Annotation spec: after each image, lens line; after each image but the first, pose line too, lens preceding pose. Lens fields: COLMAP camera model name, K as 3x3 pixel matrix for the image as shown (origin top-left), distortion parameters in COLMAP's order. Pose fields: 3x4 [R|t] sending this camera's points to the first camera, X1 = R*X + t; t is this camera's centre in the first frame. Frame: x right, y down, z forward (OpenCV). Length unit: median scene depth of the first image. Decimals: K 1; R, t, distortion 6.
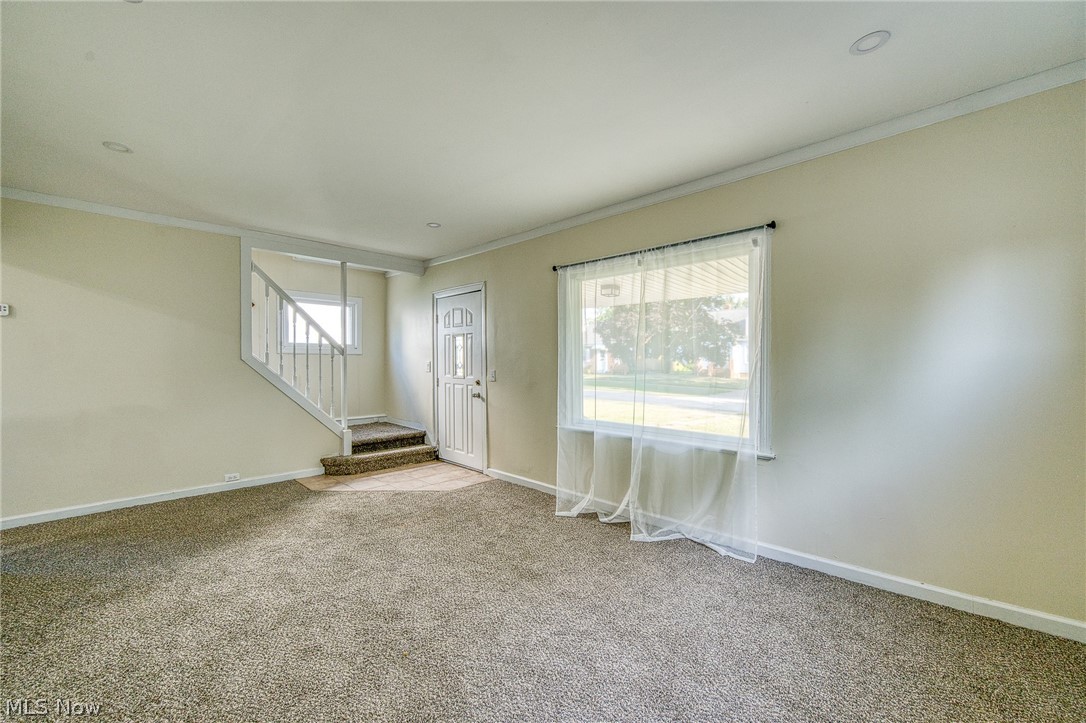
lens RADIAL K [[445.0, 0, 543.5], [0, 445.0, 359.3], [0, 0, 1]] dist [-0.008567, -0.000307]
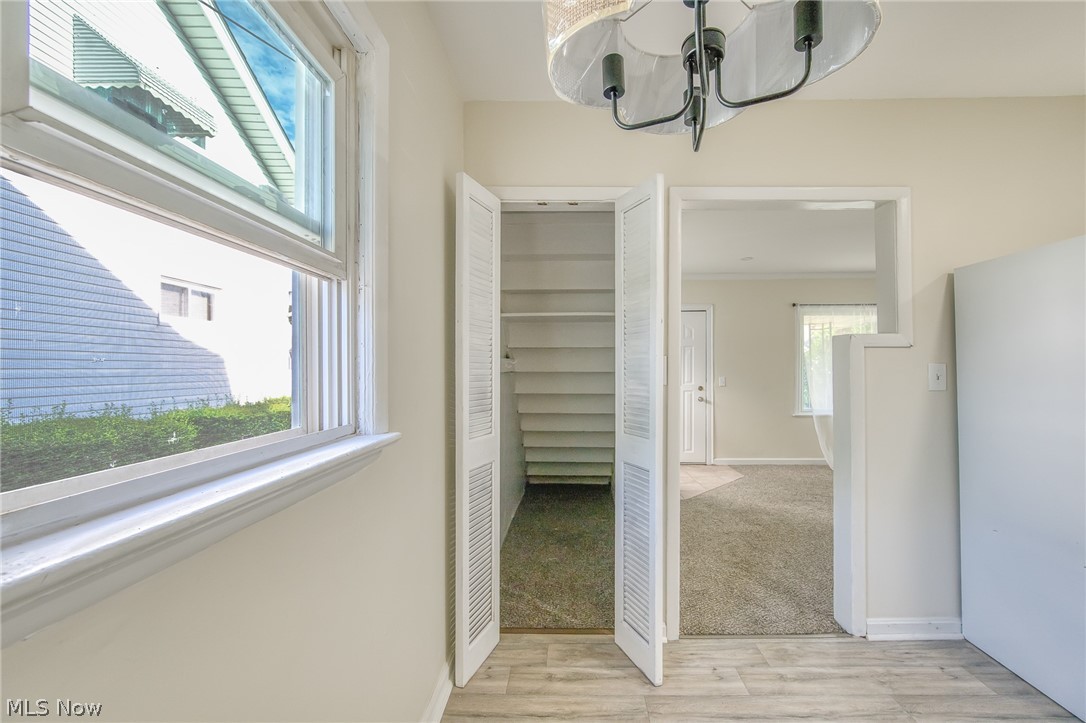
lens RADIAL K [[445.0, 0, 545.9], [0, 445.0, 365.5], [0, 0, 1]] dist [-0.008567, -0.000307]
pose [[0.716527, 0.001957, 0.697556, -1.472106], [0.007887, 0.999909, -0.010906, 0.001629], [-0.697515, 0.013316, 0.716447, 0.507922]]
